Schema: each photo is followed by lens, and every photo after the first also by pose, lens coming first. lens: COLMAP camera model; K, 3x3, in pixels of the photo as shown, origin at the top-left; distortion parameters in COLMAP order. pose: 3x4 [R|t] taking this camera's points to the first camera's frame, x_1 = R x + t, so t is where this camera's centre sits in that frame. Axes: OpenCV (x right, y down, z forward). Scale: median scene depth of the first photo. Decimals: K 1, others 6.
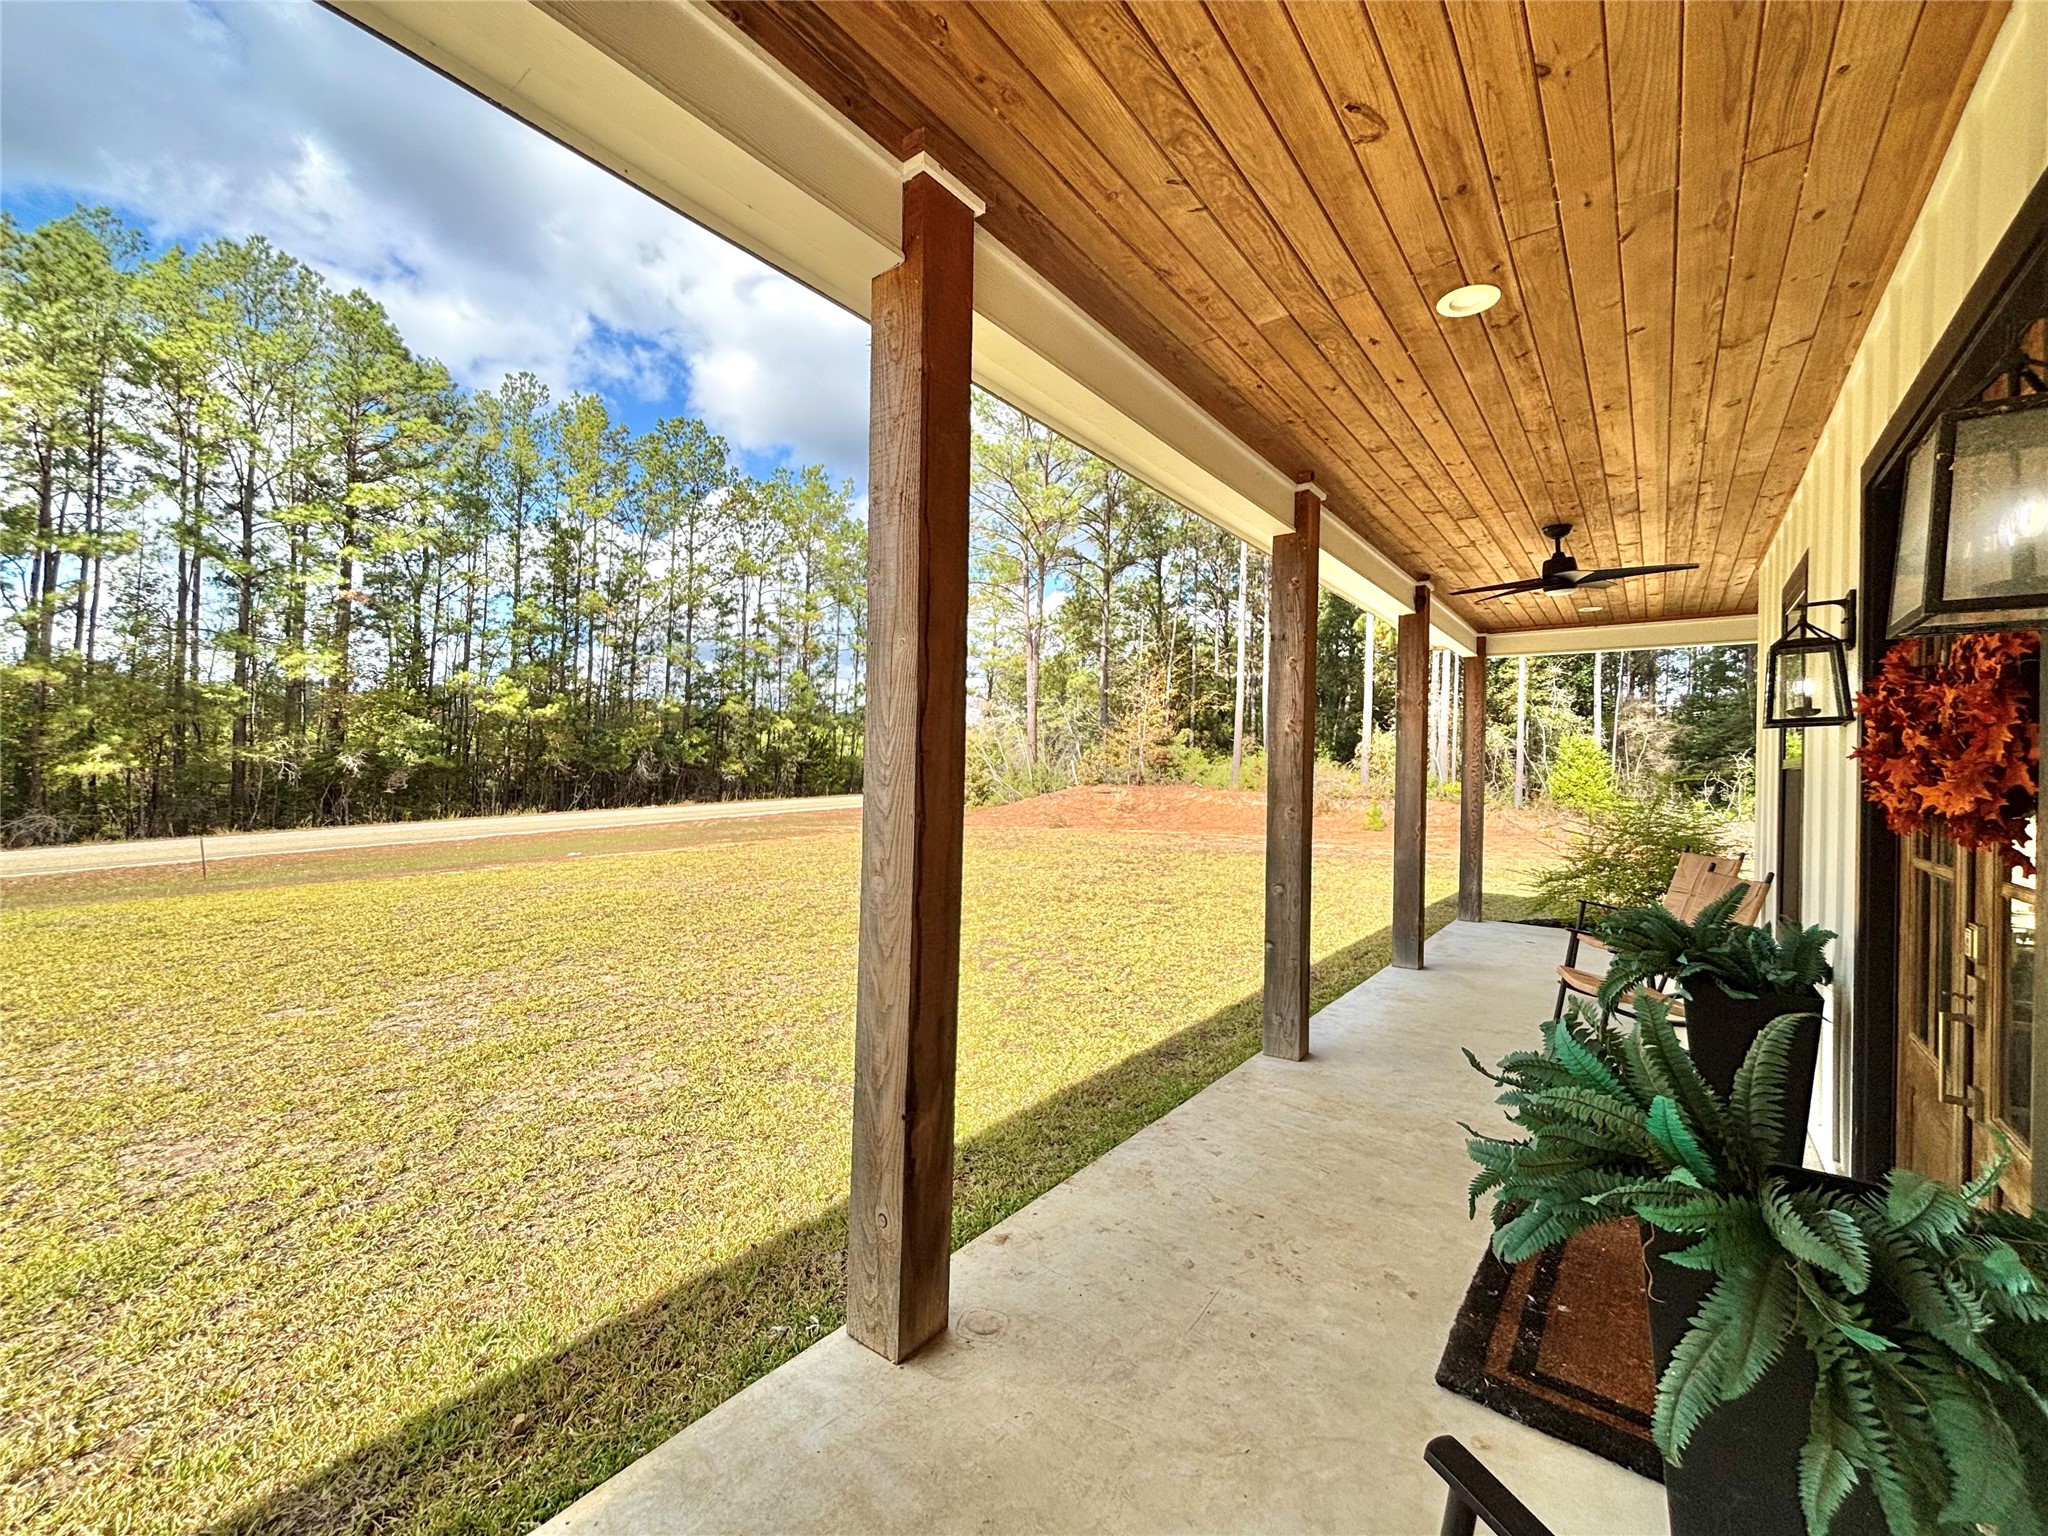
lens RADIAL K [[825.1, 0, 1021.2], [0, 825.1, 773.2], [0, 0, 1]] dist [-0.001040, -0.000192]
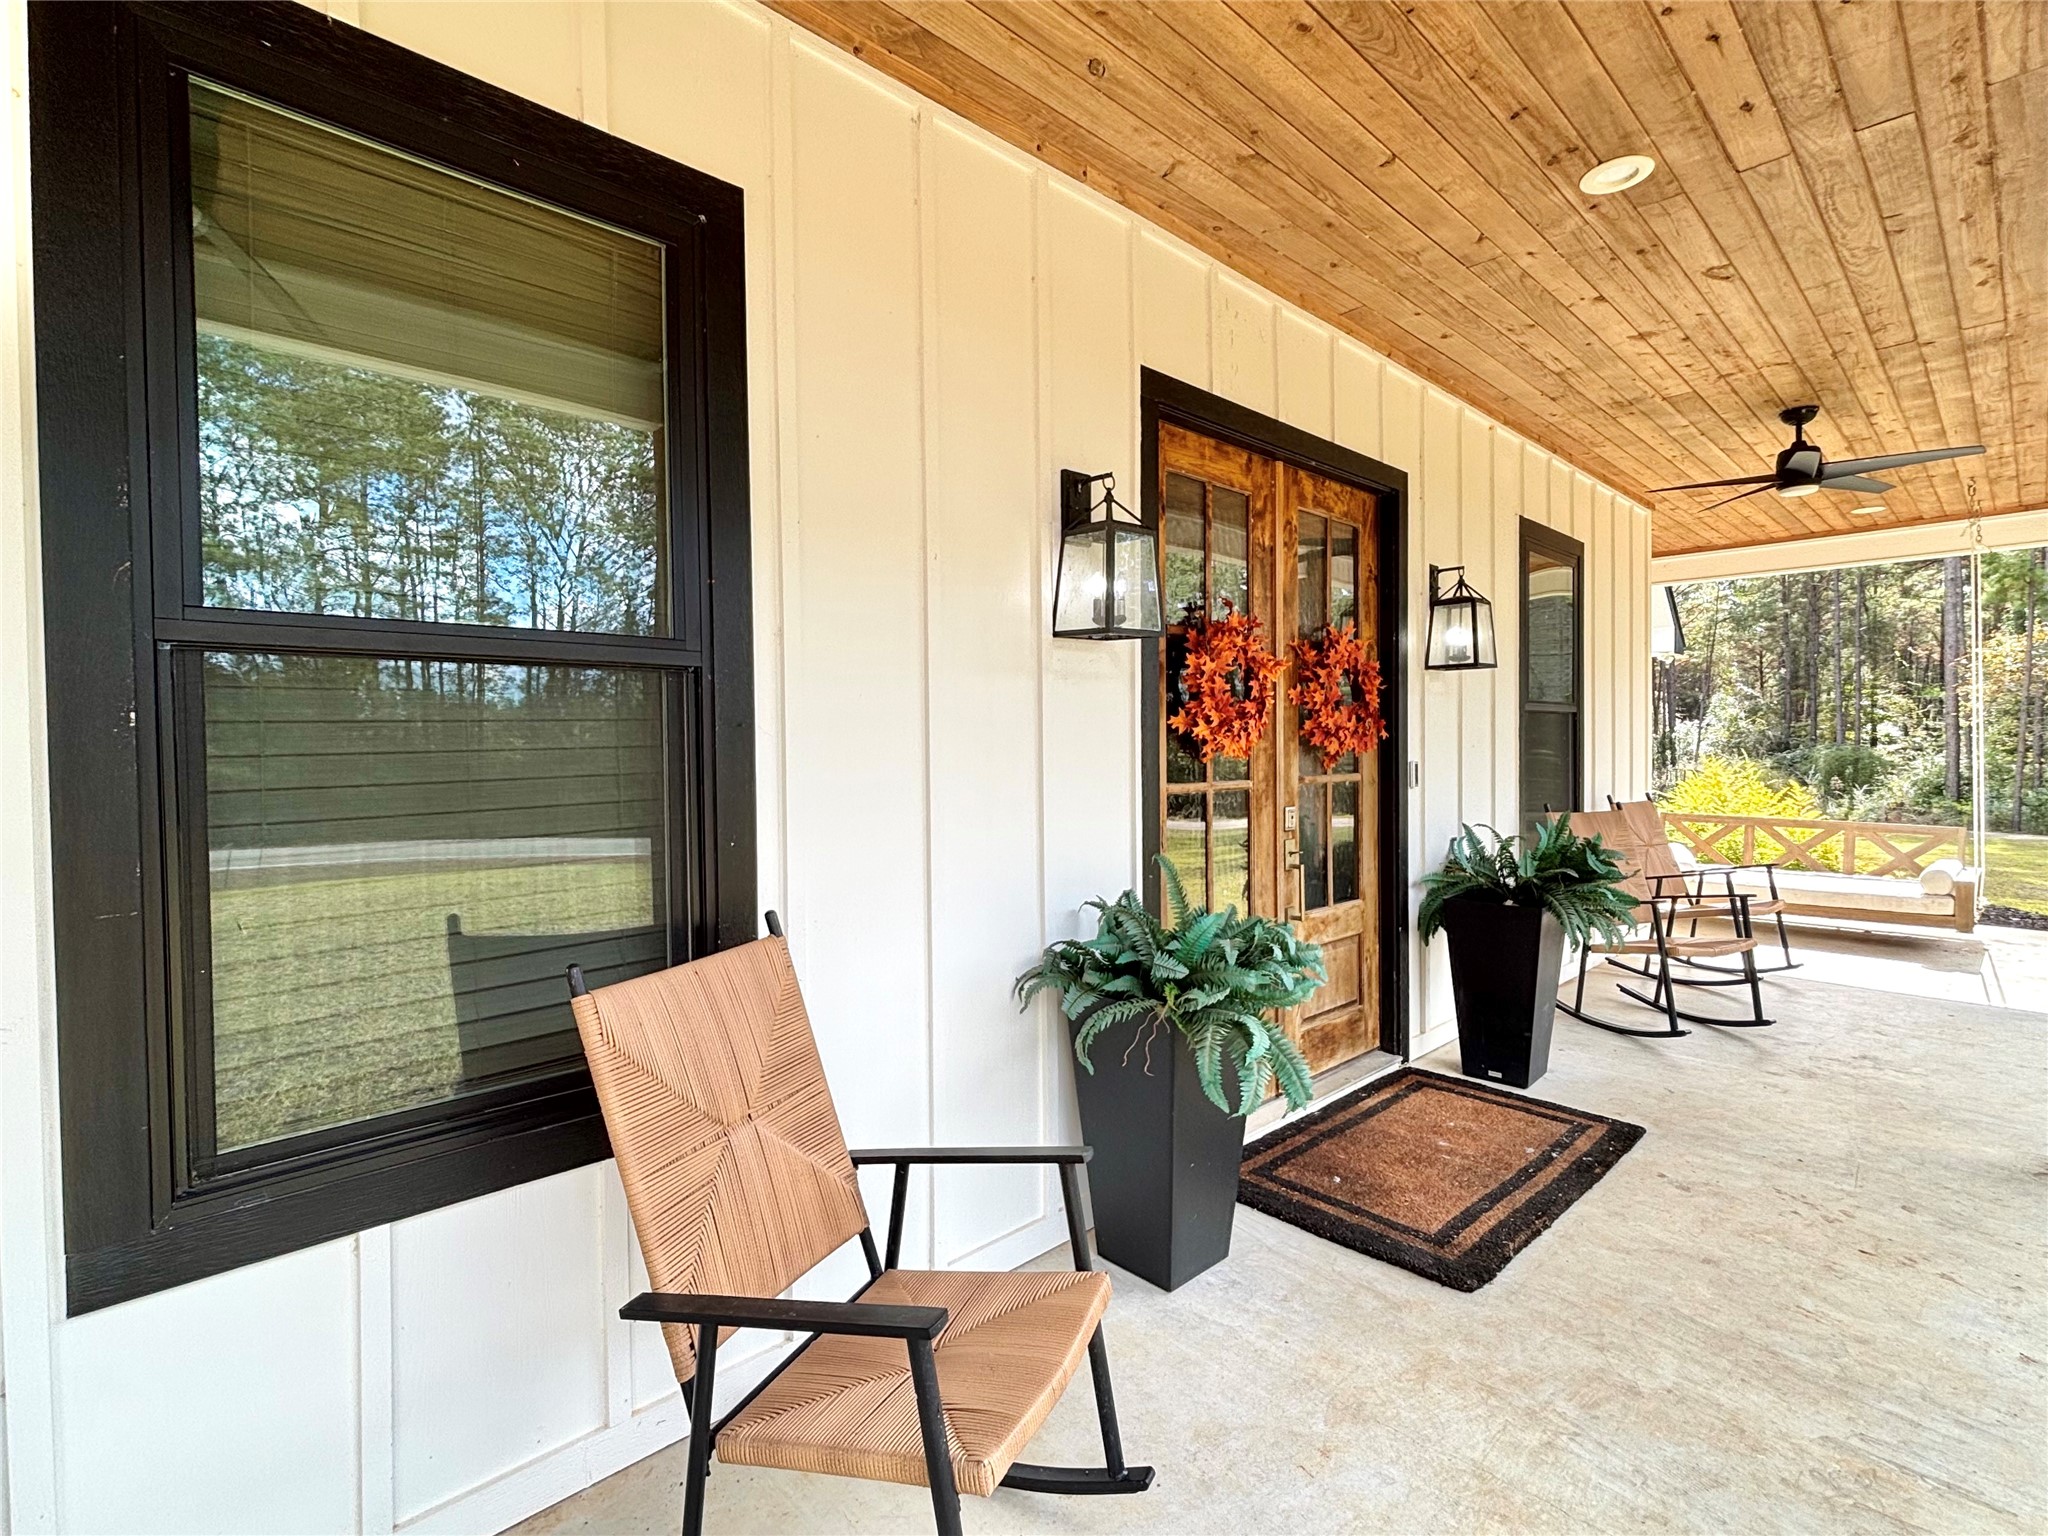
lens RADIAL K [[944.4, 0, 1027.5], [0, 944.4, 766.5], [0, 0, 1]] dist [0.000428, 0.000383]
pose [[-0.987874, -0.012133, 0.154784, 1.007844], [-0.009072, 0.999749, 0.020465, 0.043953], [-0.154993, 0.018813, -0.987736, 2.122076]]
